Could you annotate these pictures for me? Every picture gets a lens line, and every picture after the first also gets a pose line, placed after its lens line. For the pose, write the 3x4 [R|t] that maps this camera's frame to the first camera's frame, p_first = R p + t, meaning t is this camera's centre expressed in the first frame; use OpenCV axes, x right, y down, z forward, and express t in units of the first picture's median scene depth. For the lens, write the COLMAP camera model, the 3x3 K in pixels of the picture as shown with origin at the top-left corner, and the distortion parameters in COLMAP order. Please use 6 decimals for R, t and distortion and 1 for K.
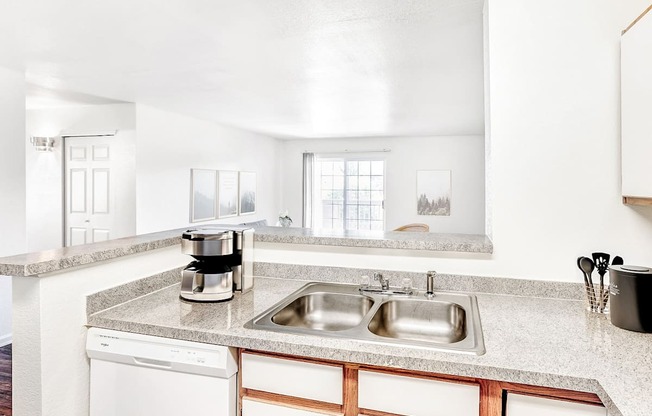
lens RADIAL K [[323.6, 0, 324.5], [0, 323.6, 187.0], [0, 0, 1]] dist [-0.002222, -0.000397]
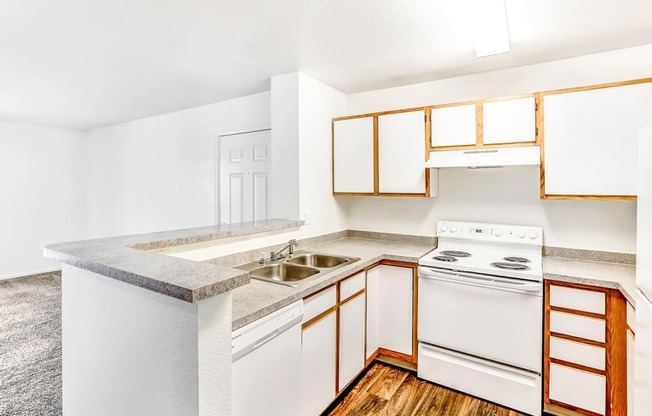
lens RADIAL K [[323.6, 0, 324.5], [0, 323.6, 187.0], [0, 0, 1]] dist [-0.002222, -0.000397]
pose [[0.327730, -0.000798, 0.944771, -1.573915], [-0.000825, 0.999999, 0.001131, -0.019537], [-0.944771, -0.001150, 0.327729, 0.395501]]
